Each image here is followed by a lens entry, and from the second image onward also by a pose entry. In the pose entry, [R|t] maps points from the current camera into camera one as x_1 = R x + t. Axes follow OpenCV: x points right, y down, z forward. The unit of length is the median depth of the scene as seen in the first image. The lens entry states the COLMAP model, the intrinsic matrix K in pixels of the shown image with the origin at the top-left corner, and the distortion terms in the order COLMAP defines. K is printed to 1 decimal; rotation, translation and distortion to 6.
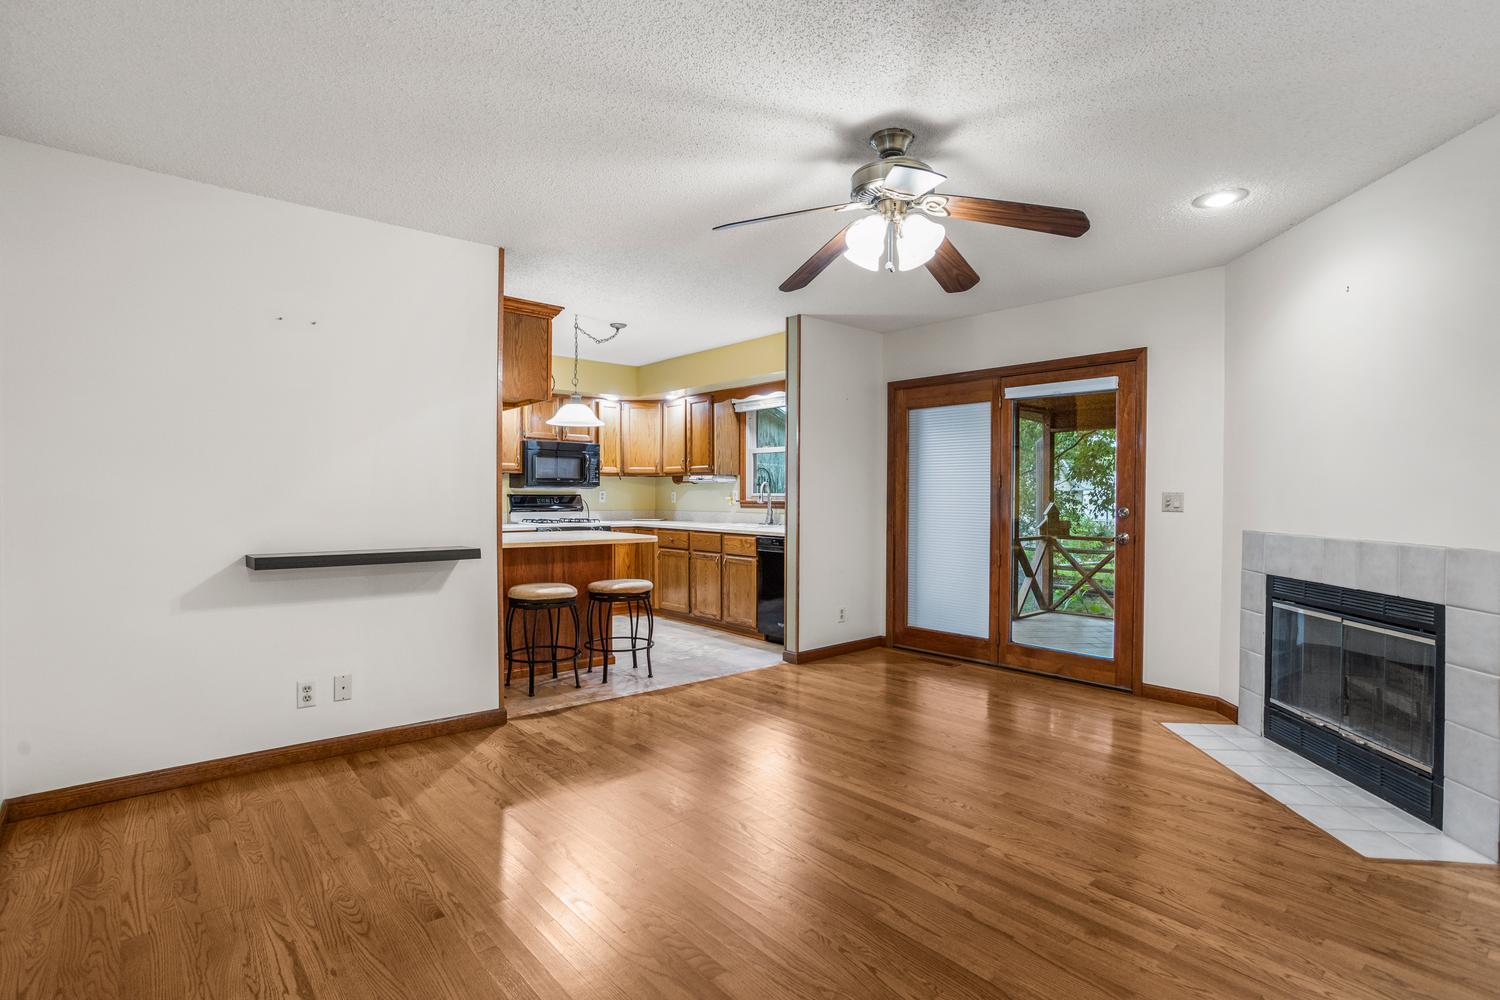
lens RADIAL K [[742.3, 0, 742.6], [0, 742.3, 522.2], [0, 0, 1]] dist [-0.055417, 0.031255]
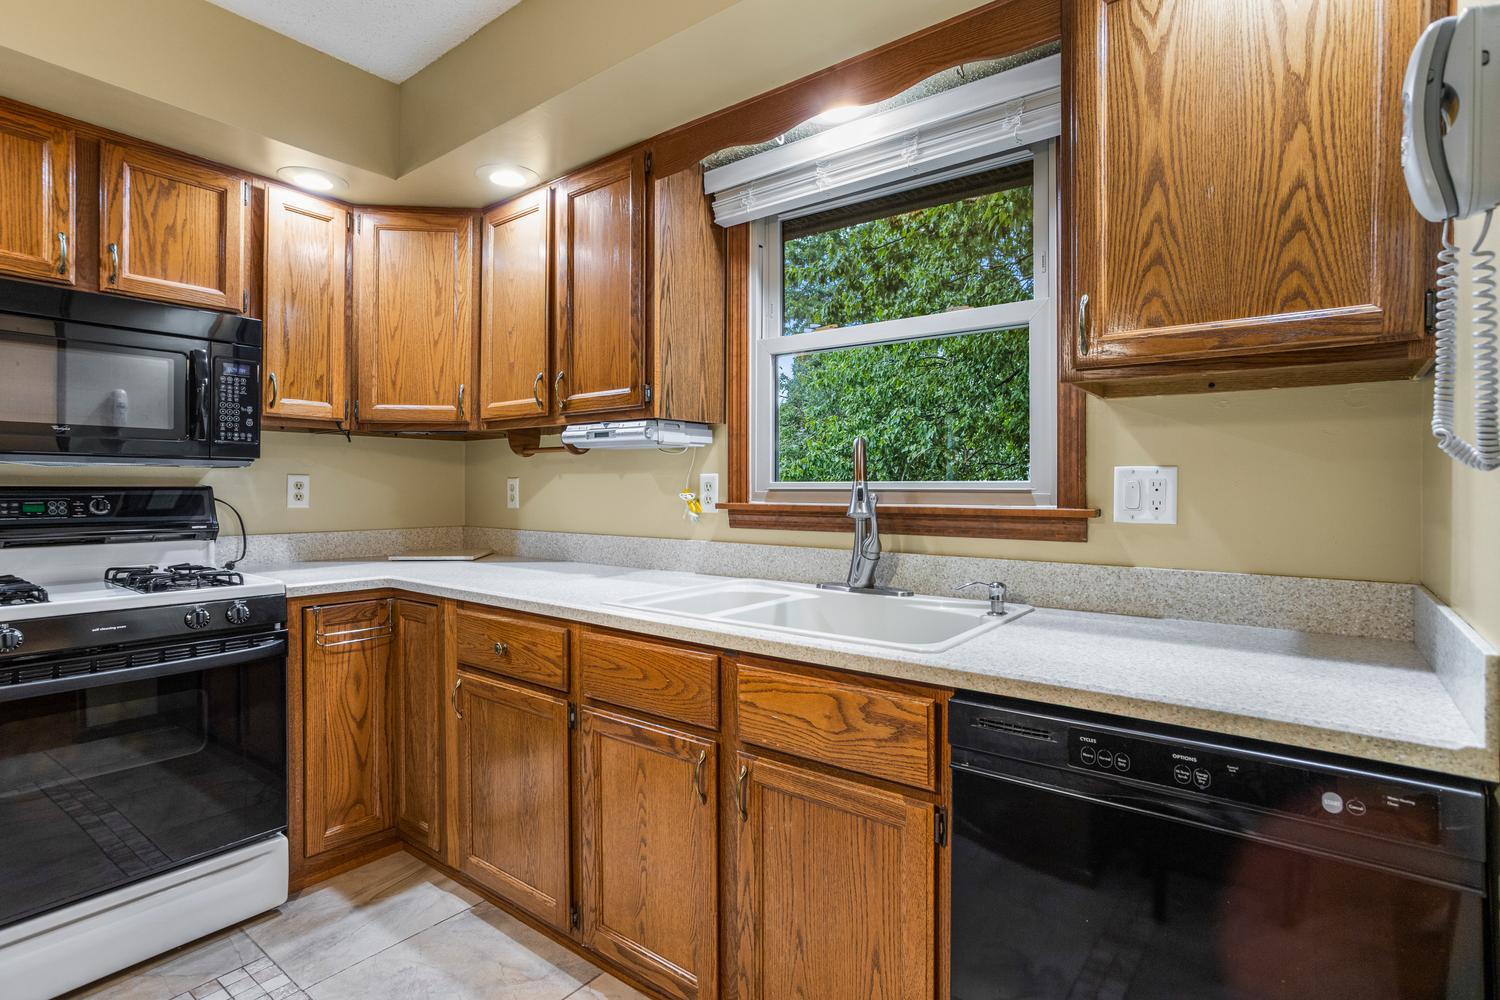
lens RADIAL K [[743.1, 0, 747.5], [0, 743.1, 484.1], [0, 0, 1]] dist [-0.053963, 0.033017]
pose [[0.979449, -0.001065, 0.201691, -0.060036], [0.009463, 0.999127, -0.040678, -0.024840], [-0.201472, 0.041751, 0.978604, 0.693554]]
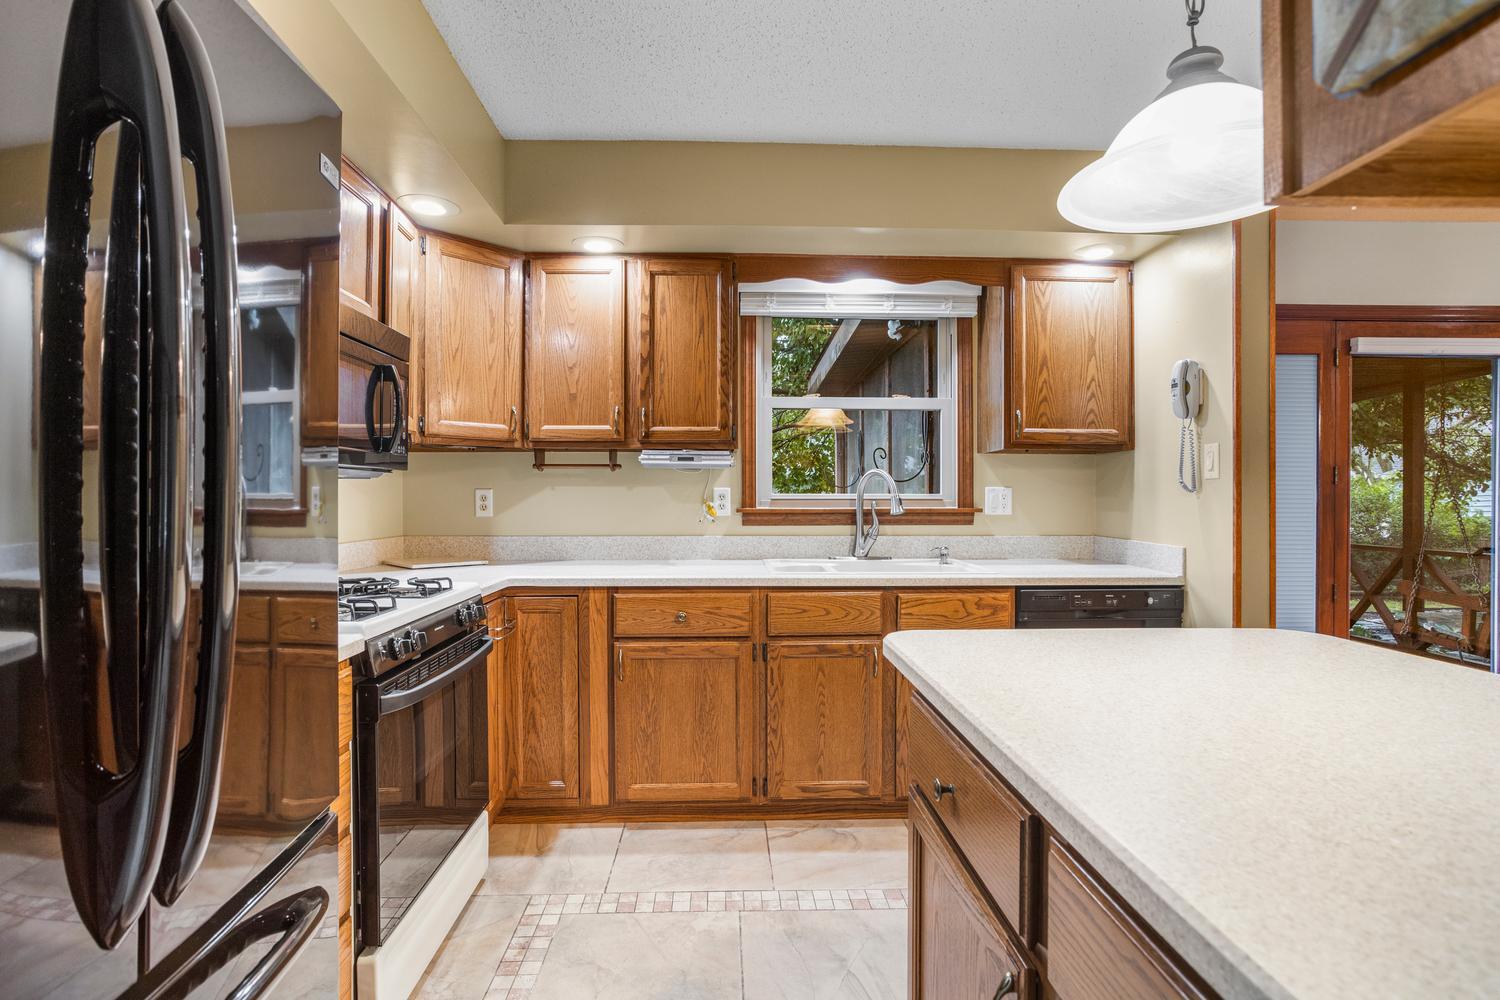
lens RADIAL K [[742.2, 0, 751.3], [0, 742.2, 495.3], [0, 0, 1]] dist [-0.060231, 0.027454]
pose [[0.623511, -0.002034, 0.781812, -0.357122], [0.031237, 0.999263, -0.022312, -0.027564], [-0.781191, 0.038334, 0.623115, 0.718822]]
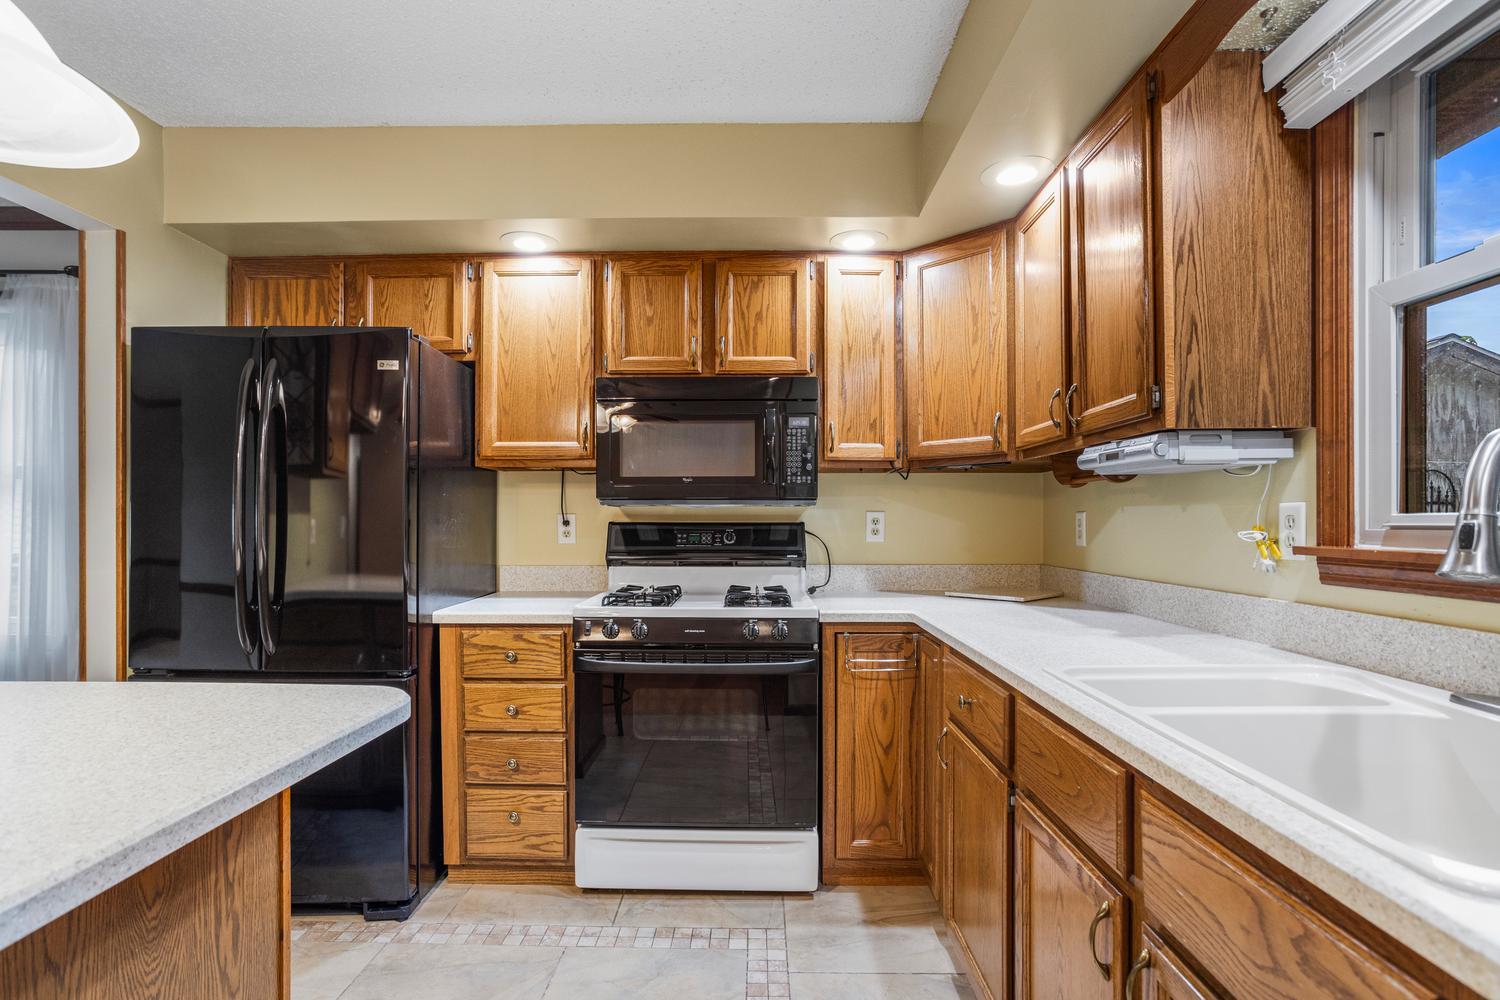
lens RADIAL K [[742.3, 0, 742.6], [0, 742.3, 522.2], [0, 0, 1]] dist [-0.055417, 0.031255]
pose [[0.745110, -0.002938, -0.666935, 0.012183], [-0.022374, 0.999317, -0.029399, -0.027071], [0.666566, 0.036828, 0.744535, 0.746432]]
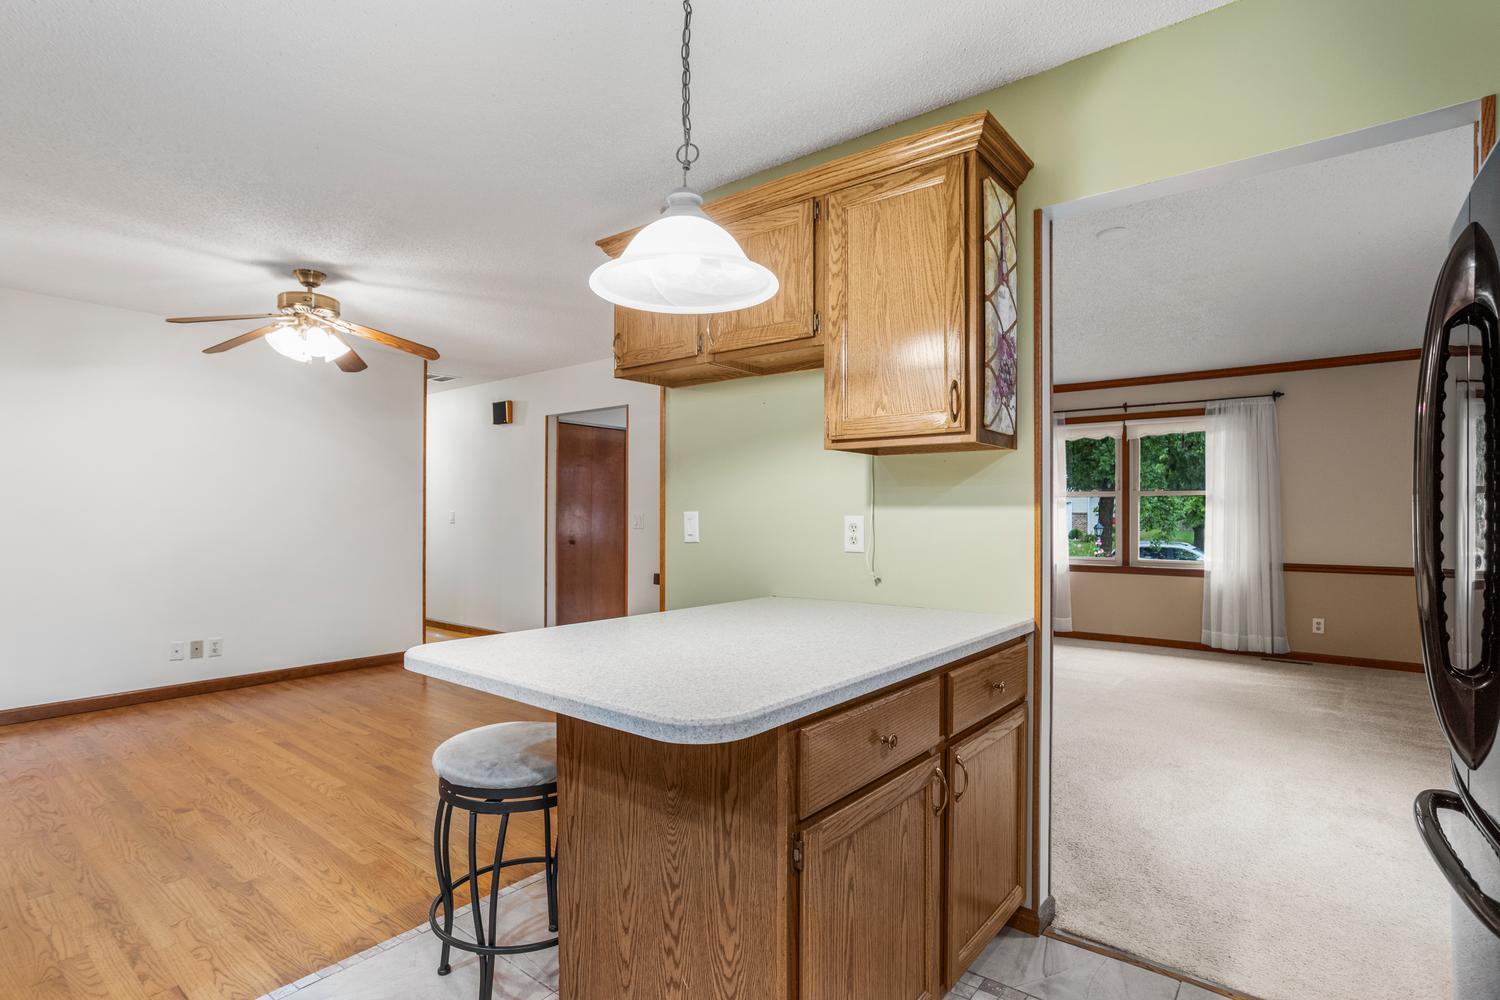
lens RADIAL K [[745.8, 0, 748.2], [0, 745.8, 516.8], [0, 0, 1]] dist [-0.047104, 0.033650]
pose [[-0.982709, -0.007748, -0.184993, -0.145933], [-0.014931, 0.999186, 0.037467, -0.036561], [0.184553, 0.039581, -0.982025, 0.972464]]
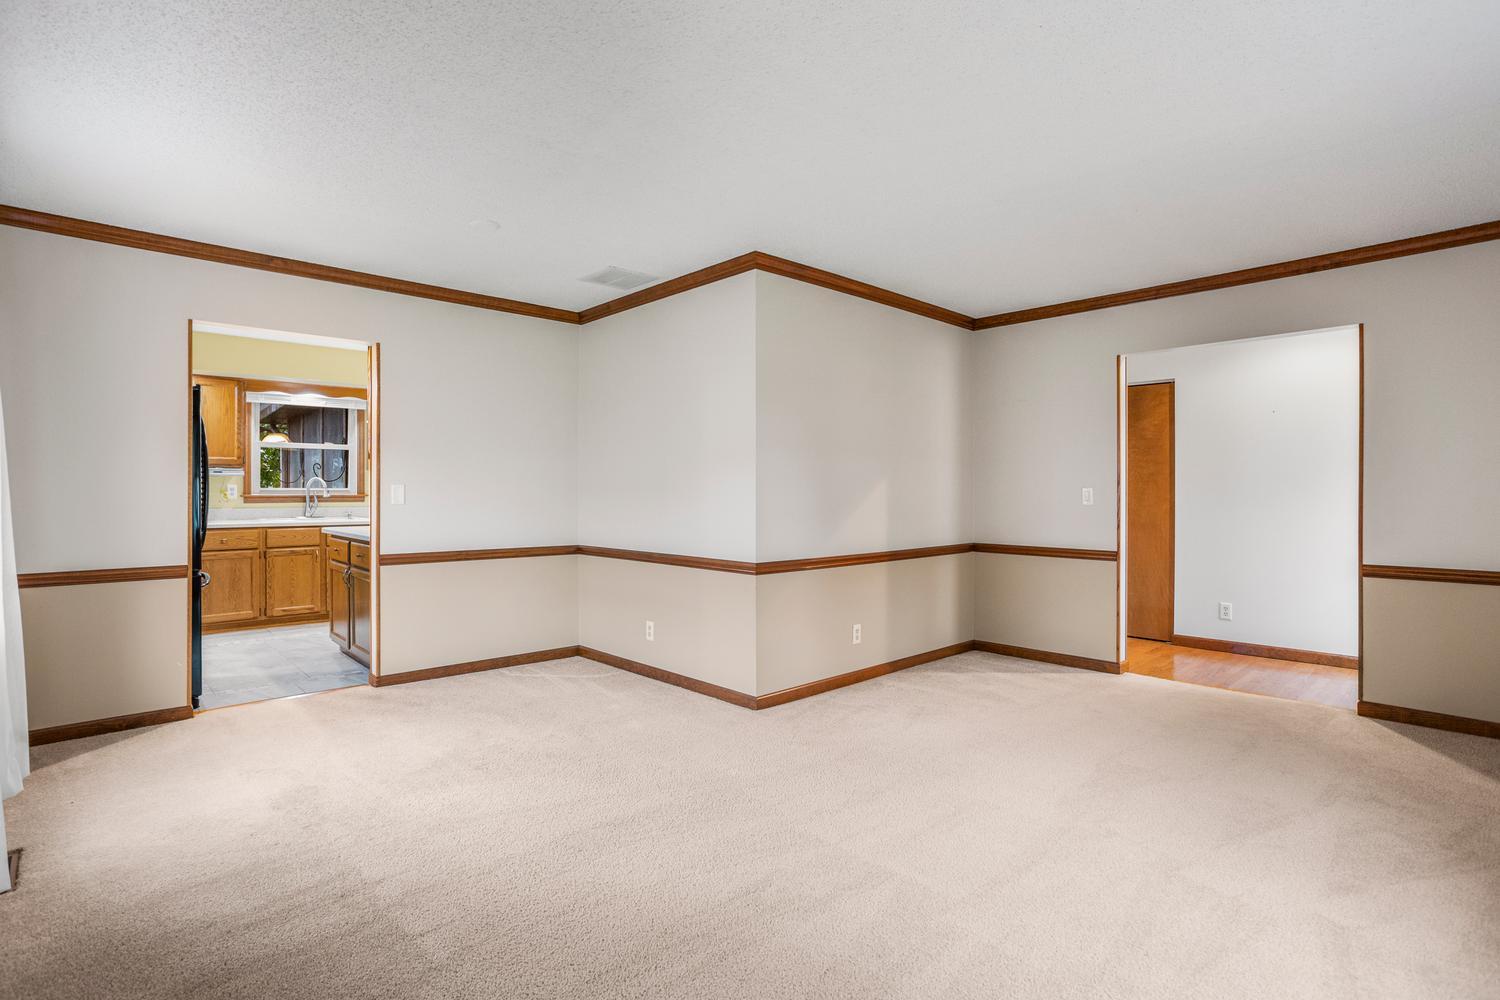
lens RADIAL K [[732.8, 0, 746.1], [0, 732.8, 489.5], [0, 0, 1]] dist [-0.051373, 0.027501]
pose [[-0.043764, -0.002567, 0.999039, -0.948454], [0.035958, 0.999345, 0.004143, -0.017860], [-0.998395, 0.036104, -0.043643, 0.407772]]
